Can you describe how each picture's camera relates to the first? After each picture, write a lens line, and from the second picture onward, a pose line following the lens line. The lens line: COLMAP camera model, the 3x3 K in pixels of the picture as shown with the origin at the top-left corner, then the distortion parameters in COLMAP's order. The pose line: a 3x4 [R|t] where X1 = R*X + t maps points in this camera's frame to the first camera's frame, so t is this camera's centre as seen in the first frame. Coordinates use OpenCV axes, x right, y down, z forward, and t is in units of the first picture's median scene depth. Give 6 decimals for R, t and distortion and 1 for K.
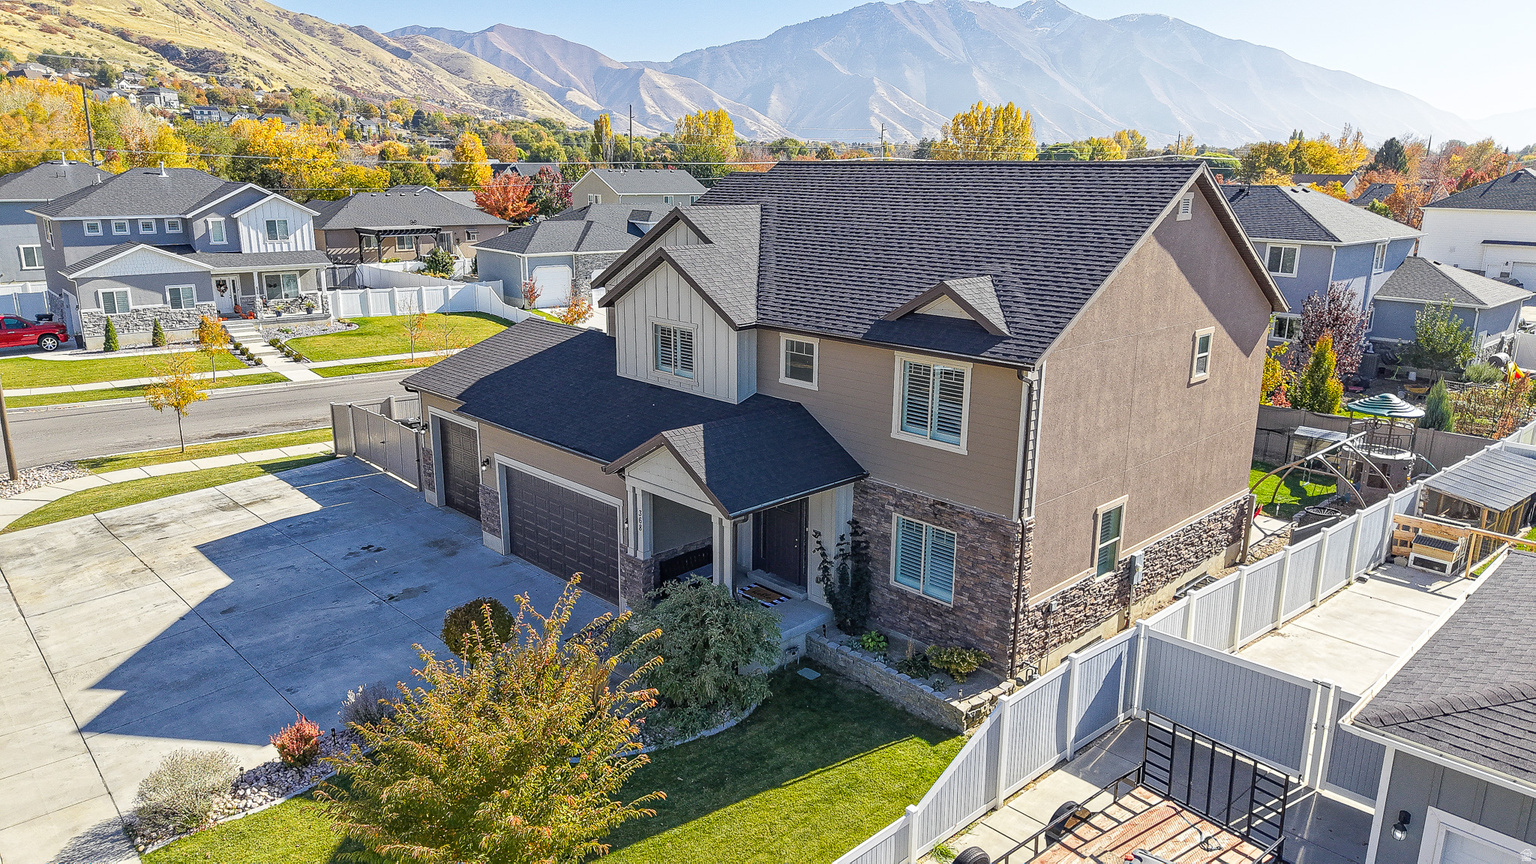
lens RADIAL K [[1037.5, 0, 768.0], [0, 1037.5, 432.0], [0, 0, 1]] dist [0.004383, -0.005883]
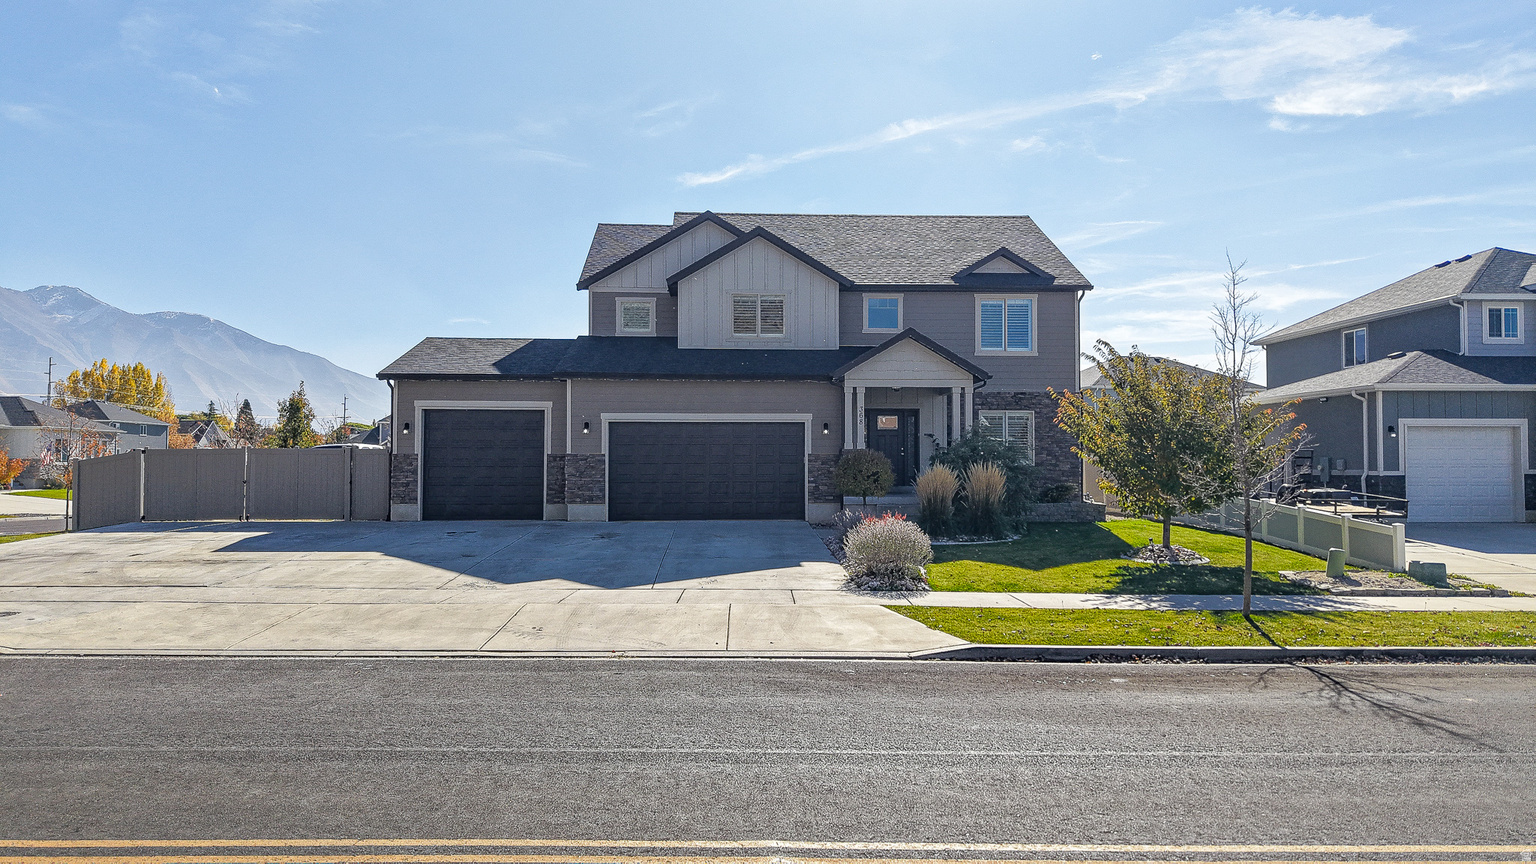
lens RADIAL K [[1037.5, 0, 768.0], [0, 1037.5, 432.0], [0, 0, 1]] dist [0.004383, -0.005883]
pose [[0.658878, 0.020516, 0.751970, -0.902445], [0.190336, 0.962554, -0.193035, 0.259357], [-0.727772, 0.270313, 0.630301, 0.267892]]
